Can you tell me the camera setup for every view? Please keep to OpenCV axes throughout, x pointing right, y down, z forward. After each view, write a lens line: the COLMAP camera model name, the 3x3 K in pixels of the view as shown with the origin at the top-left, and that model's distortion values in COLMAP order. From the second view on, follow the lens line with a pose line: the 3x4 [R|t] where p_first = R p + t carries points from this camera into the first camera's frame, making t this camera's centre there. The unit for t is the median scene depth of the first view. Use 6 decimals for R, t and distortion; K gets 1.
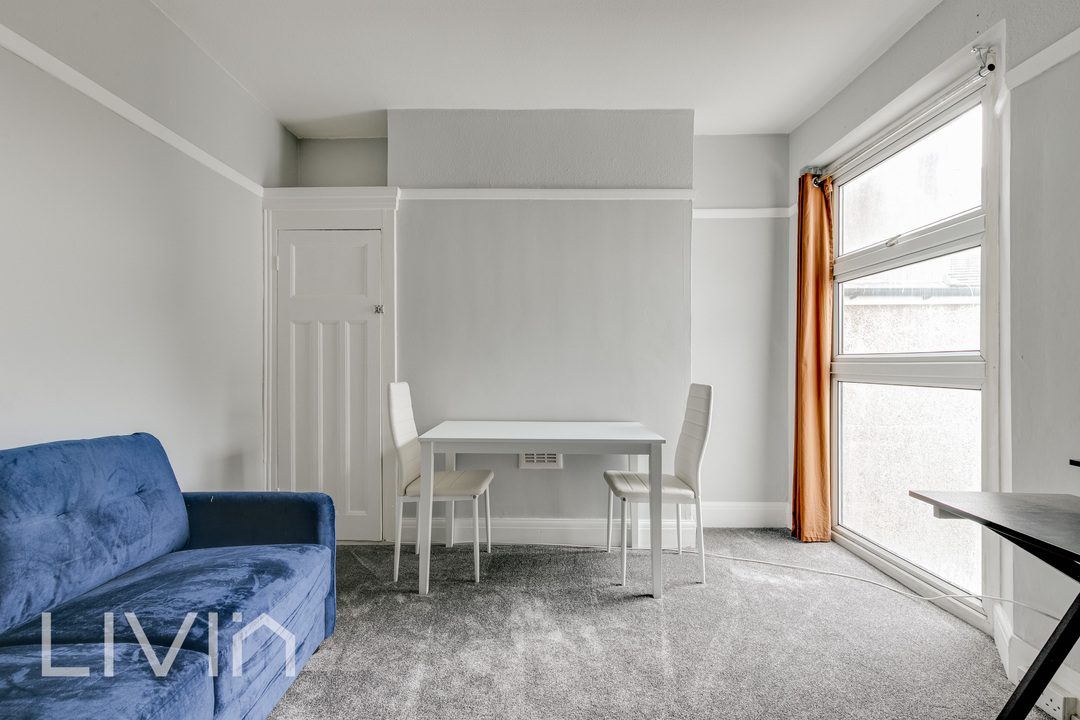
lens RADIAL K [[492.8, 0, 533.6], [0, 492.8, 362.9], [0, 0, 1]] dist [0.012295, -0.000290]
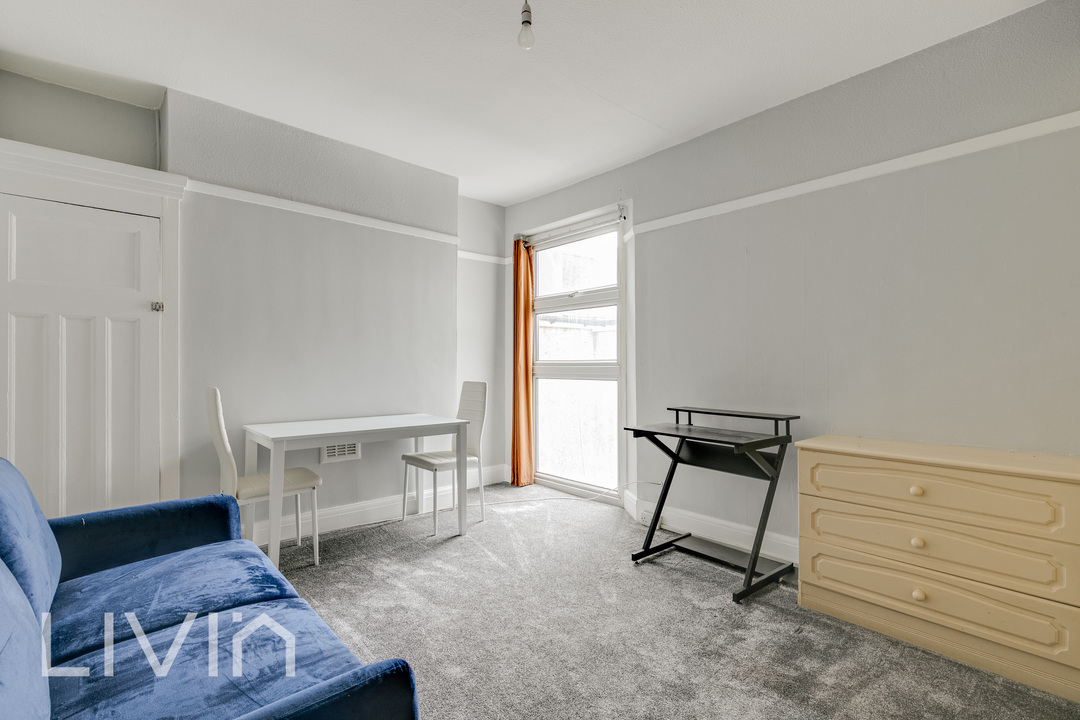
lens RADIAL K [[492.8, 0, 545.1], [0, 492.8, 359.4], [0, 0, 1]] dist [0.012295, -0.000290]
pose [[0.731733, 0.008428, 0.681539, -0.422123], [0.000369, 0.999918, -0.012762, -0.001708], [-0.681591, 0.009590, 0.731671, -0.139856]]
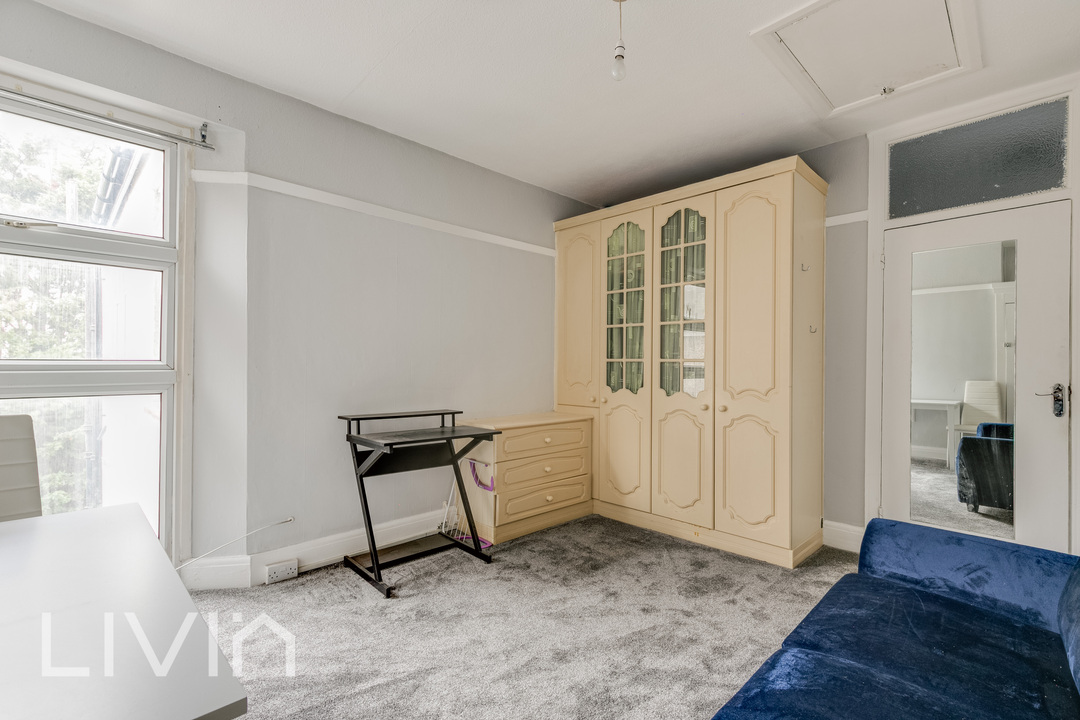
lens RADIAL K [[492.8, 0, 548.9], [0, 492.8, 364.9], [0, 0, 1]] dist [0.012295, -0.000290]
pose [[-0.719236, -0.002812, 0.694760, -0.412455], [-0.003554, 0.999994, 0.000368, -0.012753], [-0.694756, -0.002204, -0.719242, 0.859357]]
